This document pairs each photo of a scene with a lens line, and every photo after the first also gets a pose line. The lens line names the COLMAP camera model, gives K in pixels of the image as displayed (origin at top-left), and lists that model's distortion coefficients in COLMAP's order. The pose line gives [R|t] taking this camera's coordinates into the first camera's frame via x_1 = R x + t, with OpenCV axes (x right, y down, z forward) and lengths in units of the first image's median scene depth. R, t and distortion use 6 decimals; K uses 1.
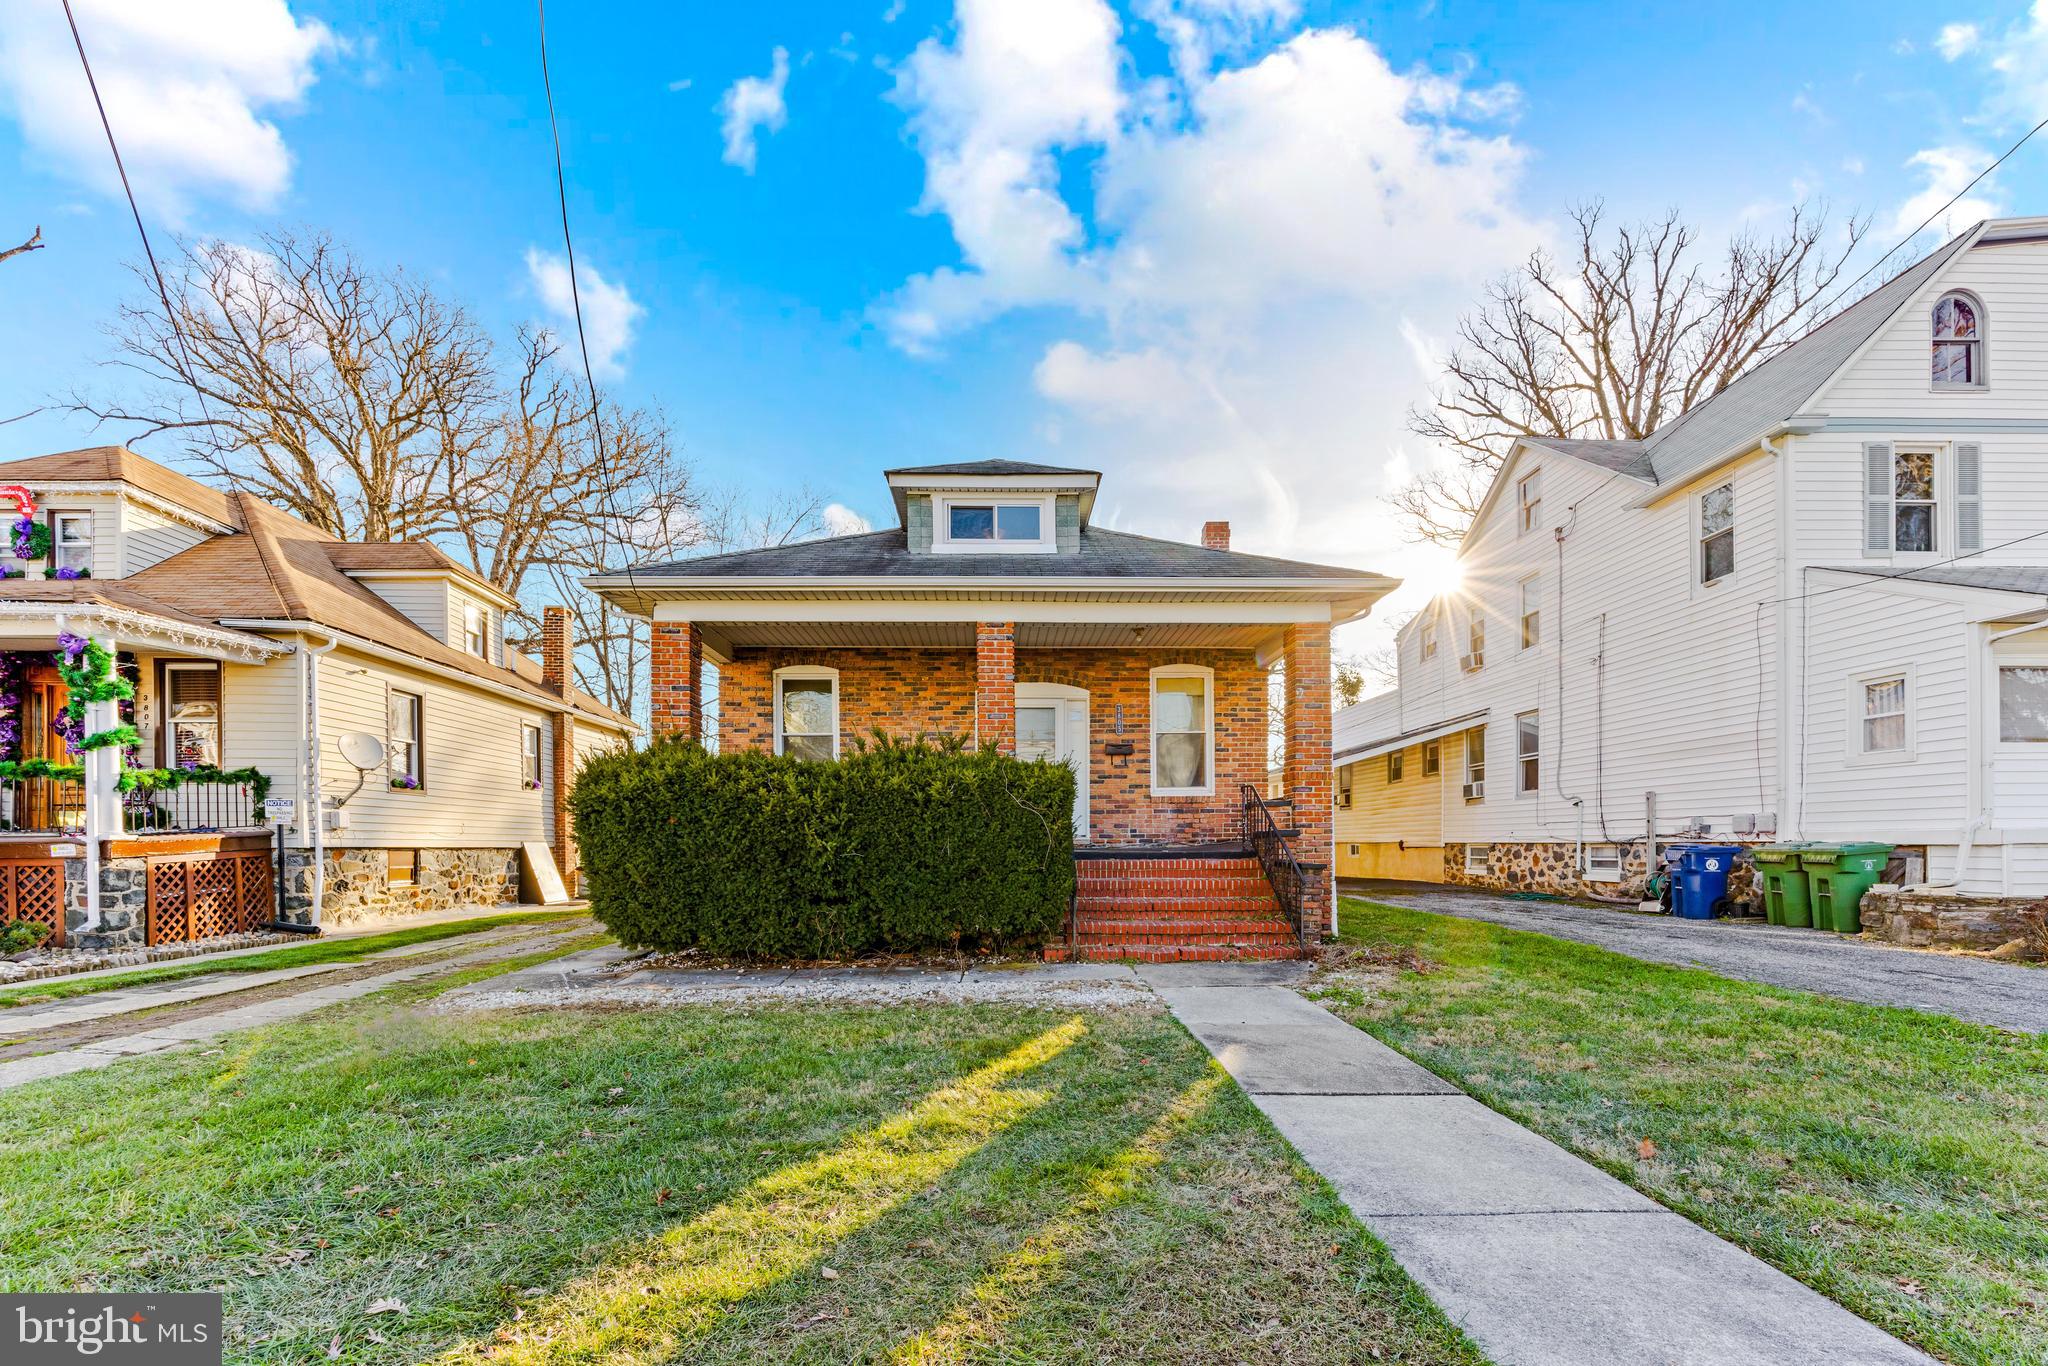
lens RADIAL K [[832.2, 0, 1018.7], [0, 832.2, 842.3], [0, 0, 1]] dist [-0.002189, -0.000177]
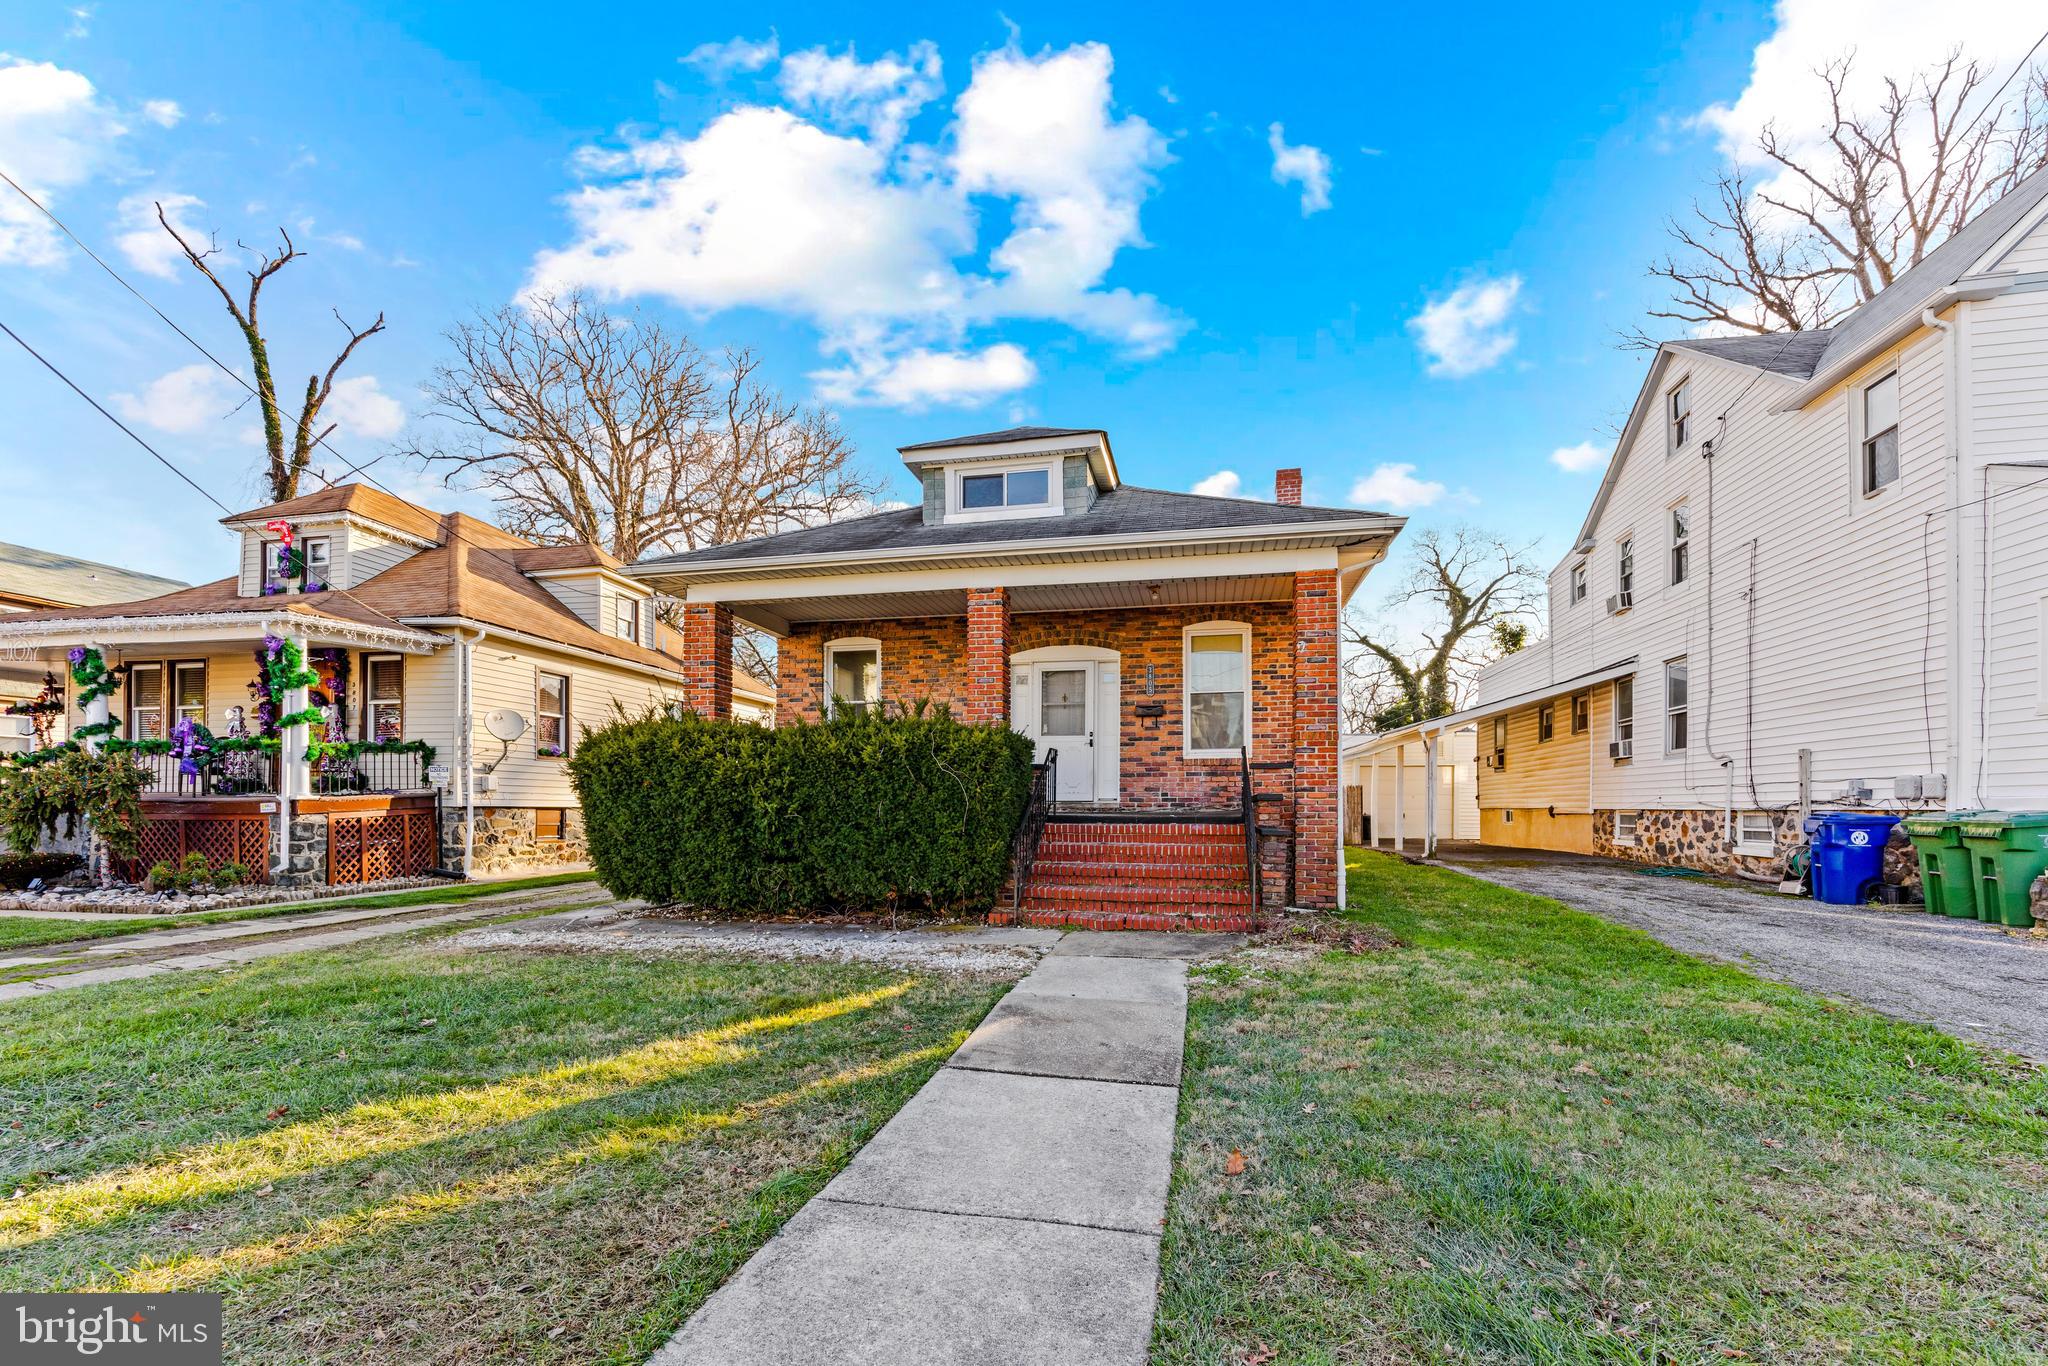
lens RADIAL K [[822.5, 0, 1028.4], [0, 822.5, 797.8], [0, 0, 1]] dist [-0.002343, -0.000264]
pose [[0.975171, 0.003687, -0.221421, 0.206723], [-0.005786, 0.999944, -0.008834, -0.000490], [0.221376, 0.009895, 0.975138, 0.032102]]
